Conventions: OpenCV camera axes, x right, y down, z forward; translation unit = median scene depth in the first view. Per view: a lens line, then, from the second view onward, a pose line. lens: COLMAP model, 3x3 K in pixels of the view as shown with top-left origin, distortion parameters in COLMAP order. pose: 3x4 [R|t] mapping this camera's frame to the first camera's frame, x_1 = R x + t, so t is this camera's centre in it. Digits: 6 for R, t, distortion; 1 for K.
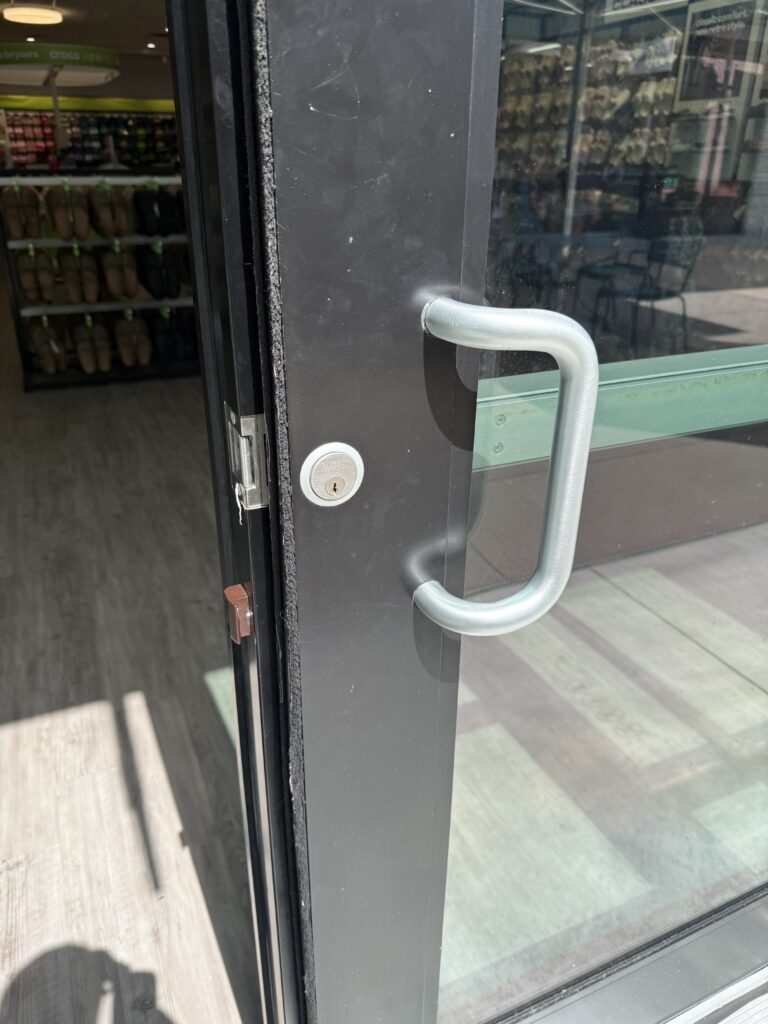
lens RADIAL K [[757.5, 0, 384.0], [0, 757.5, 512.0], [0, 0, 1]] dist [-0.132036, 0.061474]
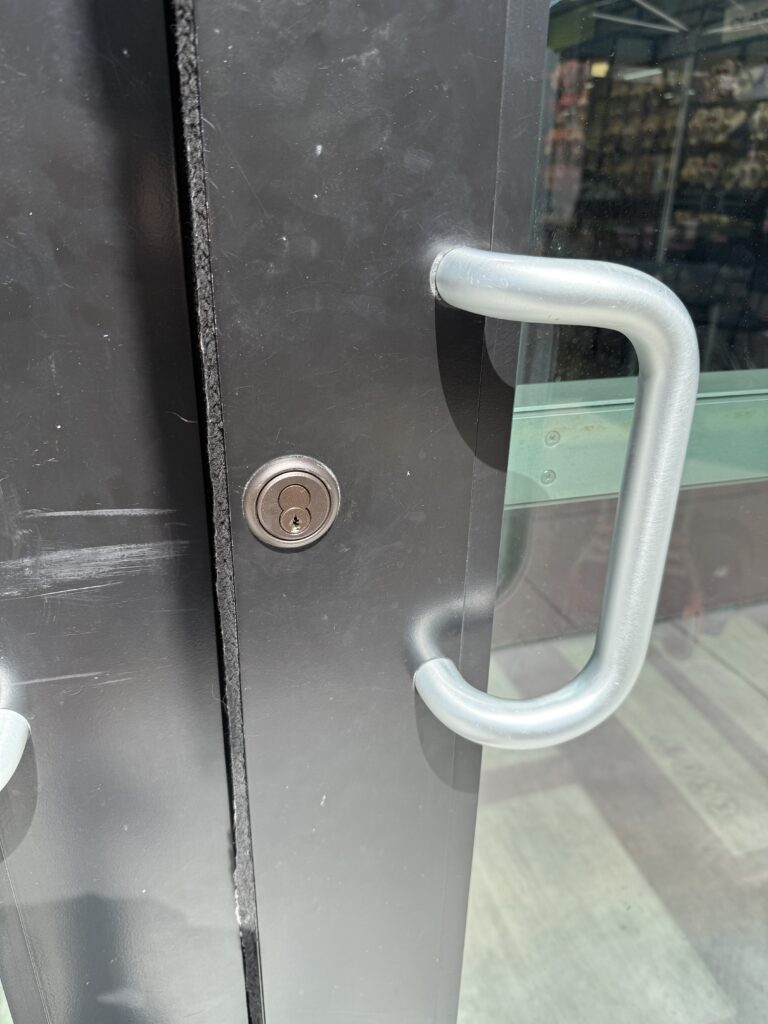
lens RADIAL K [[757.5, 0, 384.0], [0, 757.5, 512.0], [0, 0, 1]] dist [-0.132036, 0.061474]
pose [[0.991507, 0.060622, -0.115059, 0.082623], [-0.064761, 0.997369, -0.032577, -0.019635], [0.112782, 0.039751, 0.992824, 0.283114]]
